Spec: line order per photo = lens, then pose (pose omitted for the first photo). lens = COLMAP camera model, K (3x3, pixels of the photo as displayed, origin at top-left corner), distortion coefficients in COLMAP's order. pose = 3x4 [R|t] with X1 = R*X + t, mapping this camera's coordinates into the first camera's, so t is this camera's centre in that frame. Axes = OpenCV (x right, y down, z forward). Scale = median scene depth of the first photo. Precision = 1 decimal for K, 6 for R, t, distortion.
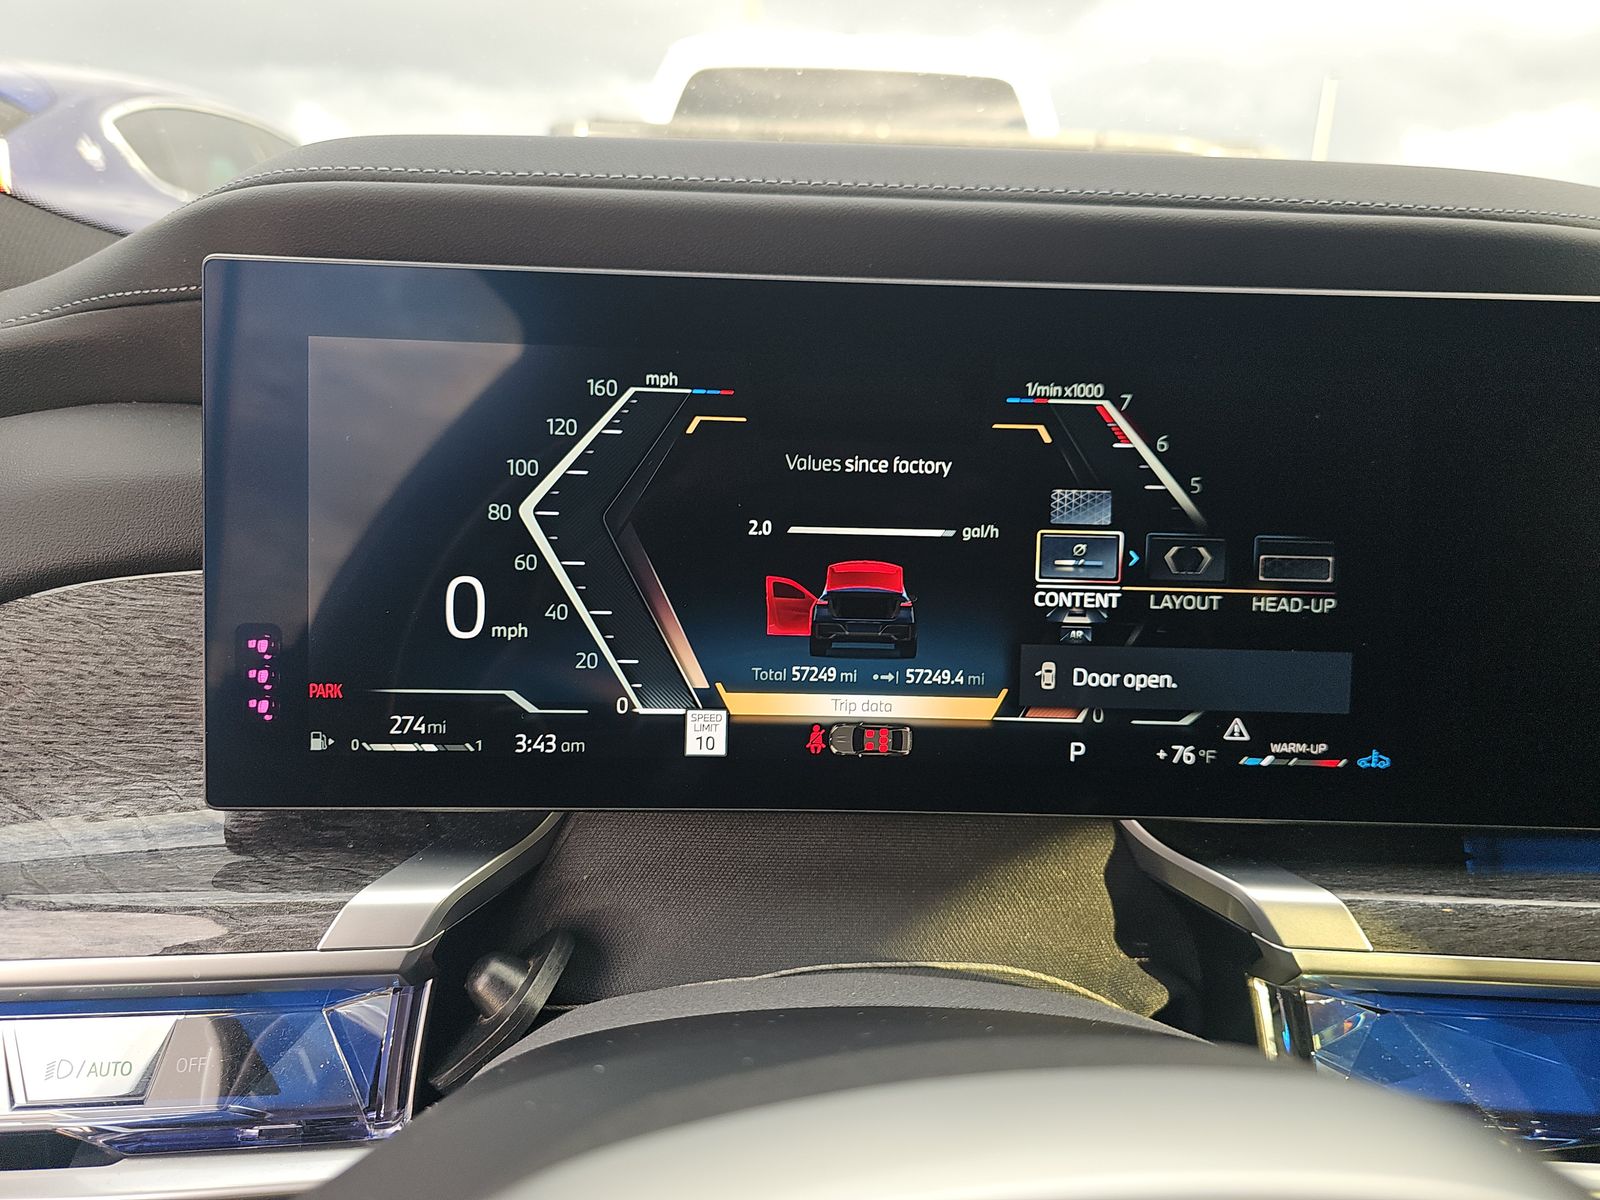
lens RADIAL K [[1065.2, 0, 800.0], [0, 1065.2, 600.0], [0, 0, 1]] dist [-0.000080, 0.001506]
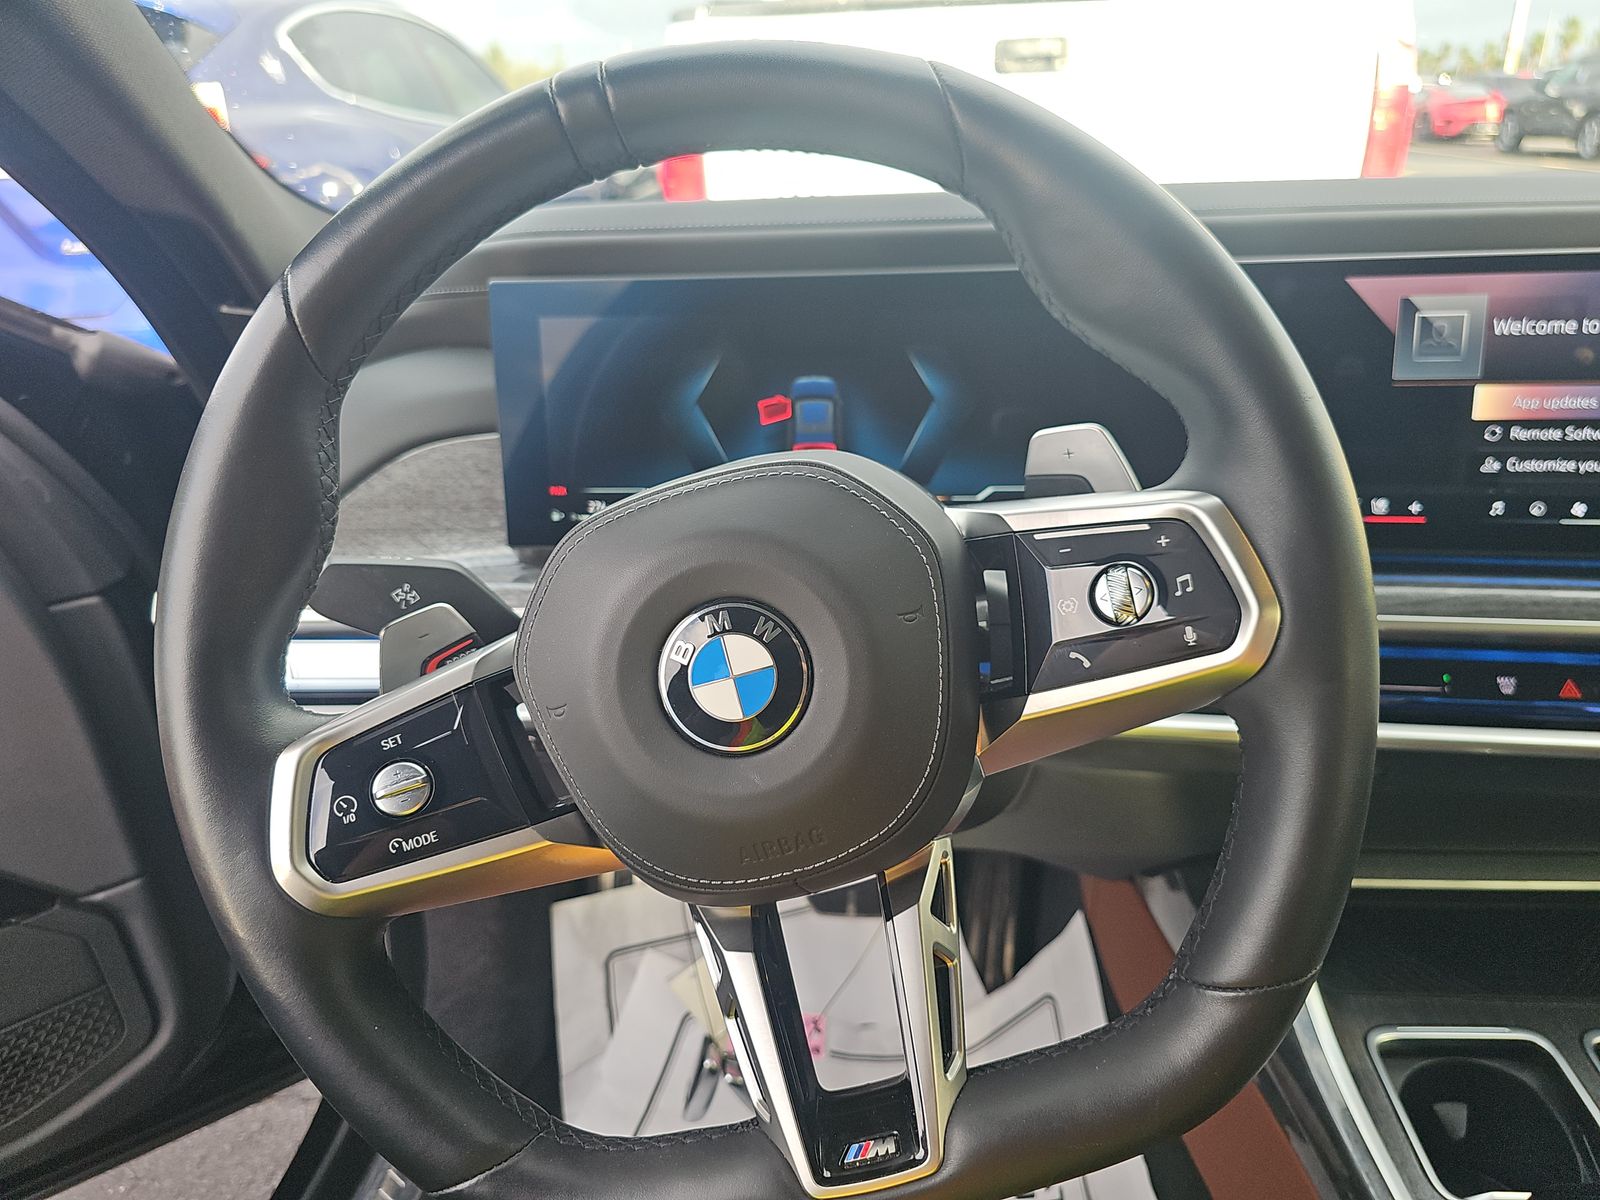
lens RADIAL K [[1065.2, 0, 800.0], [0, 1065.2, 600.0], [0, 0, 1]] dist [-0.000080, 0.001506]
pose [[0.989675, -0.008125, -0.143097, 0.312349], [0.025520, 0.992428, 0.120151, 0.058259], [0.141037, -0.122562, 0.982388, -0.990446]]
